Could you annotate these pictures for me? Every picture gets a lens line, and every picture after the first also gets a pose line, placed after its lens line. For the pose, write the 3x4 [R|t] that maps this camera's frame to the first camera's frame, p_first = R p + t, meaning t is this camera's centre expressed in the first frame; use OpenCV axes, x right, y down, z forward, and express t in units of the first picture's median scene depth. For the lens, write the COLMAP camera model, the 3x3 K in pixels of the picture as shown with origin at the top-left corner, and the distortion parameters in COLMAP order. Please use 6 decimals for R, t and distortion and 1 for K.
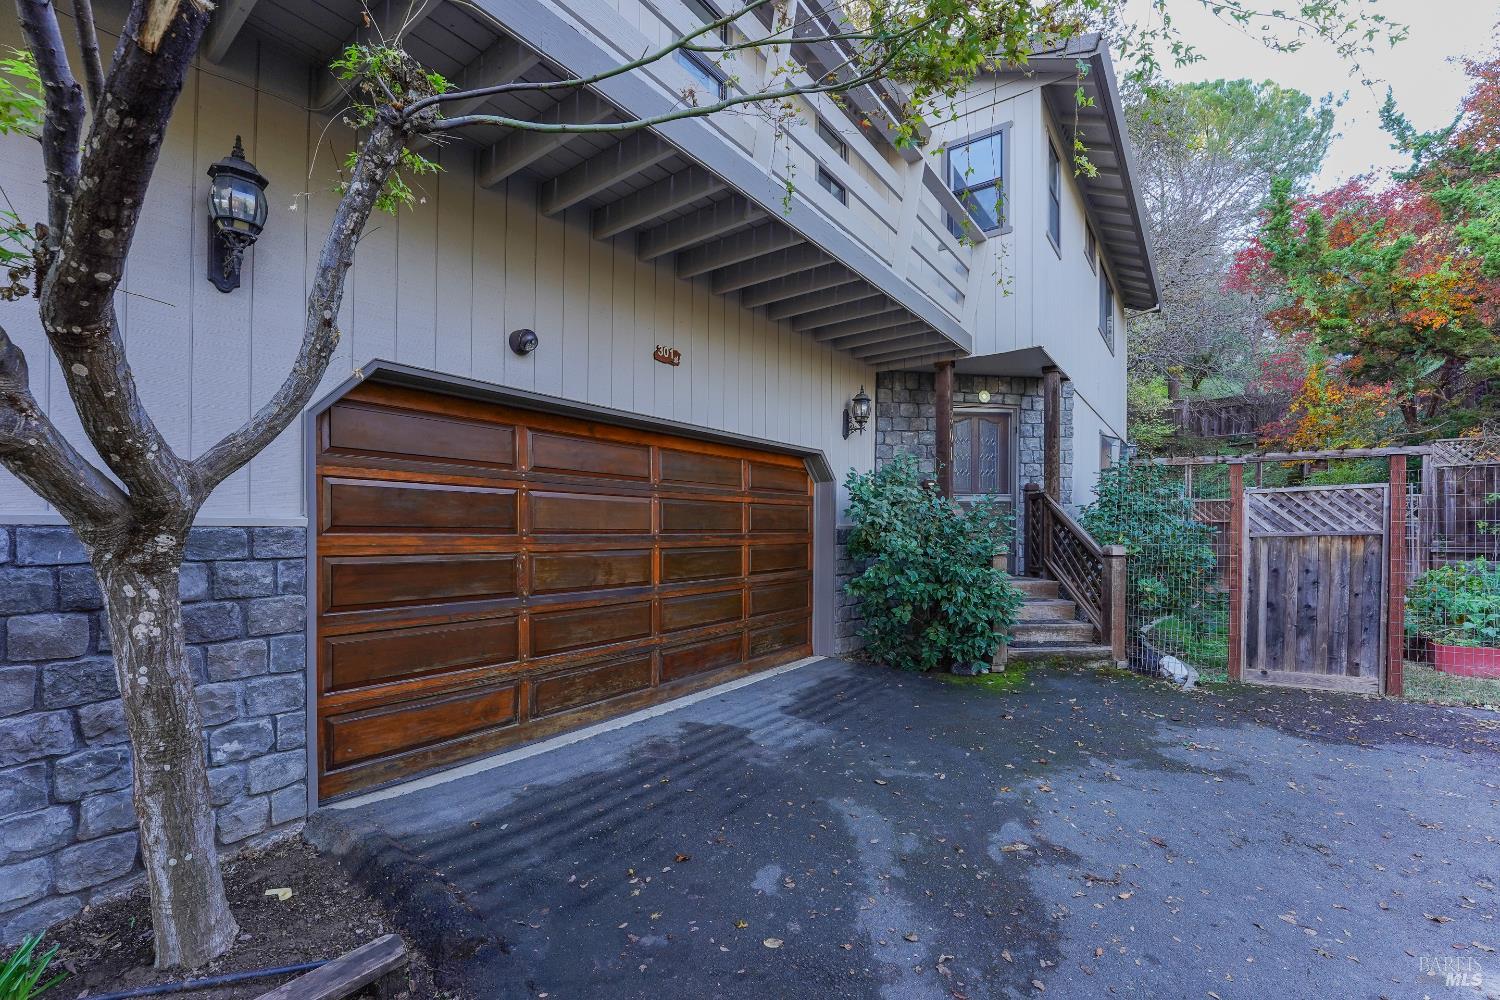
lens RADIAL K [[641.4, 0, 752.4], [0, 641.4, 532.7], [0, 0, 1]] dist [-0.001398, -0.000037]
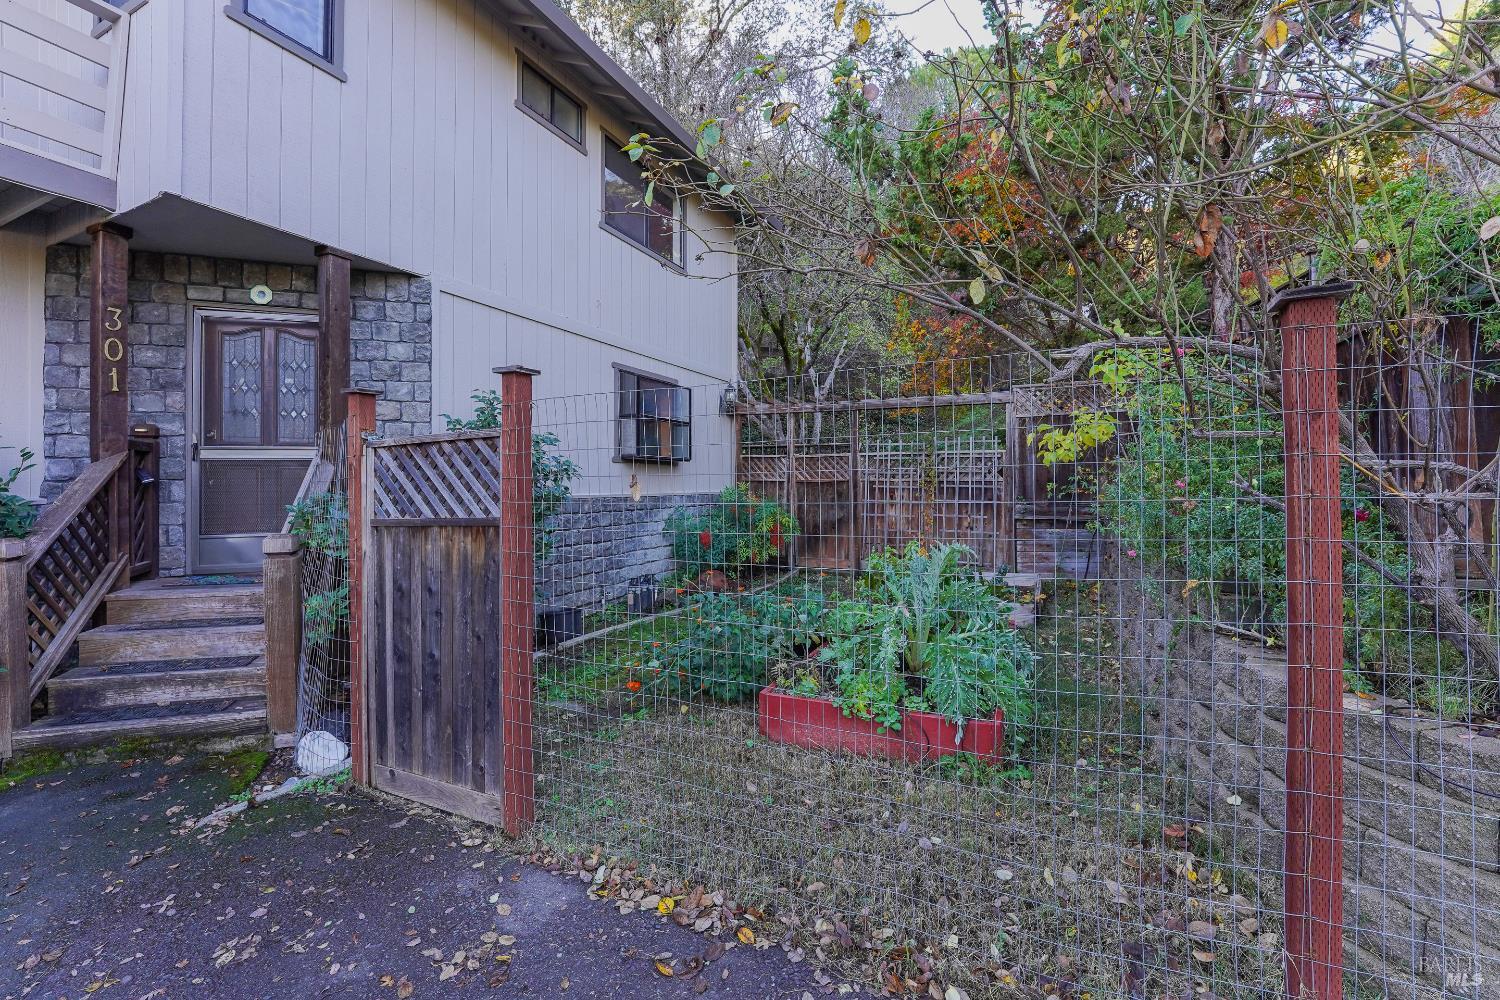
lens RADIAL K [[626.4, 0, 741.3], [0, 626.4, 485.8], [0, 0, 1]] dist [-0.019715, 0.000296]
pose [[0.986248, -0.005870, 0.165170, 0.897542], [0.005792, 0.999983, 0.000951, -0.023174], [-0.165173, 0.000019, 0.986265, 0.382627]]
